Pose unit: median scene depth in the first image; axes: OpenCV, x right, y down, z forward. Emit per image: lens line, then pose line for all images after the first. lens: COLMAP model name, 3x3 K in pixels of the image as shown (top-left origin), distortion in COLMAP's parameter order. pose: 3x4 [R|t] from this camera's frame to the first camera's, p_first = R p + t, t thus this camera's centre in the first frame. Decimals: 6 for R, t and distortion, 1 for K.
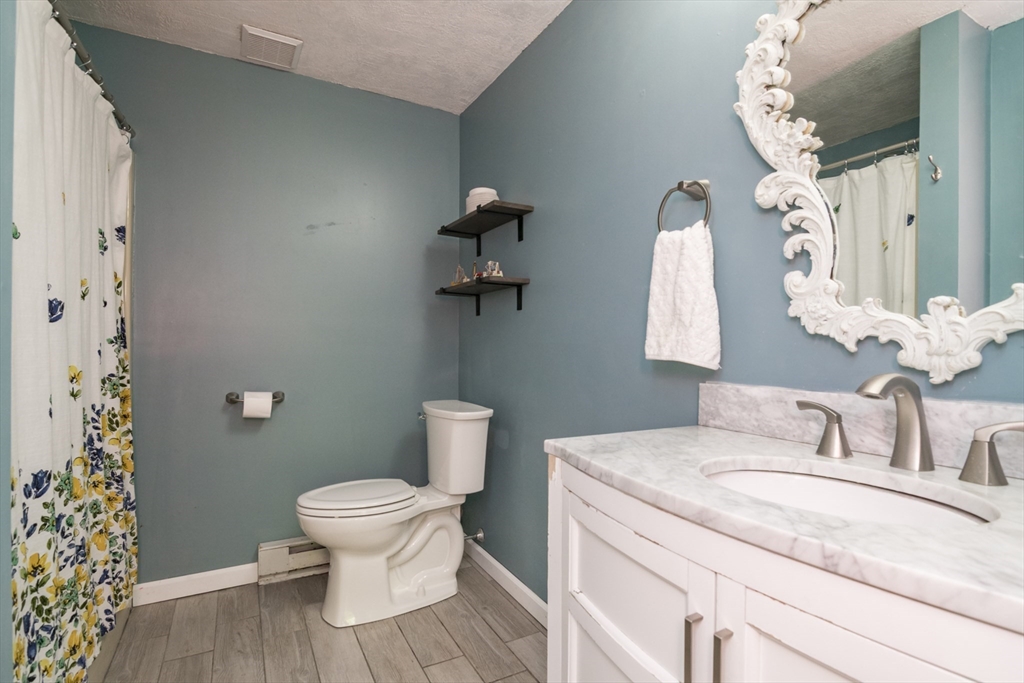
lens RADIAL K [[510.3, 0, 511.3], [0, 510.3, 341.7], [0, 0, 1]] dist [-0.013000, -0.003955]
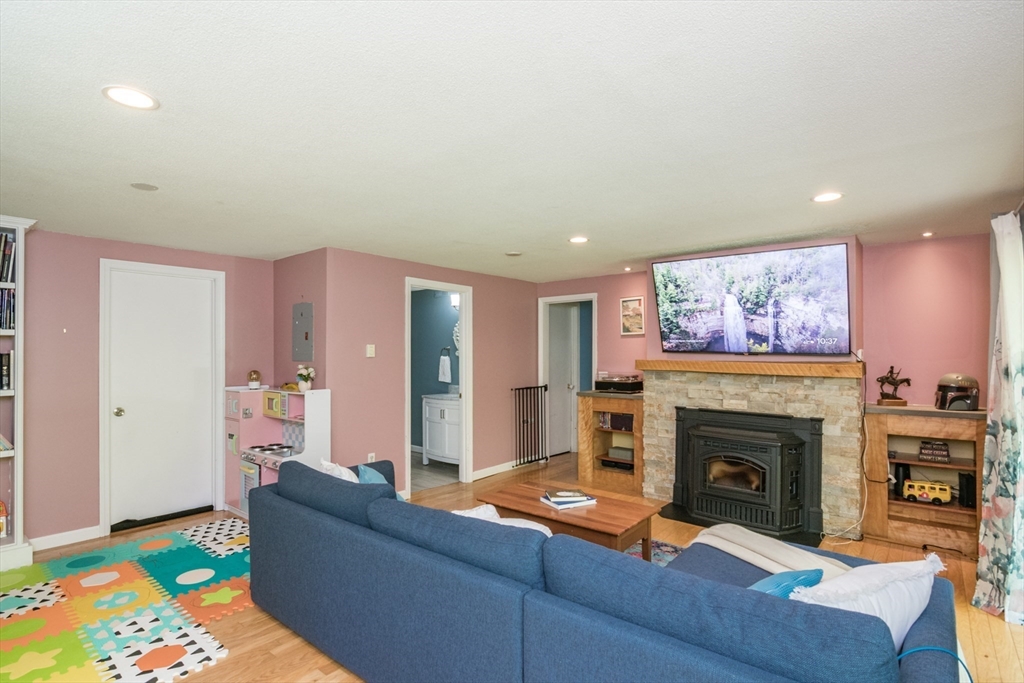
lens RADIAL K [[510.3, 0, 510.3], [0, 510.3, 350.1], [0, 0, 1]] dist [-0.013000, -0.003955]
pose [[0.936944, -0.015389, 0.349140, -0.941009], [0.019199, 0.999788, -0.007455, -0.250823], [-0.348952, 0.013689, 0.937041, -4.502398]]
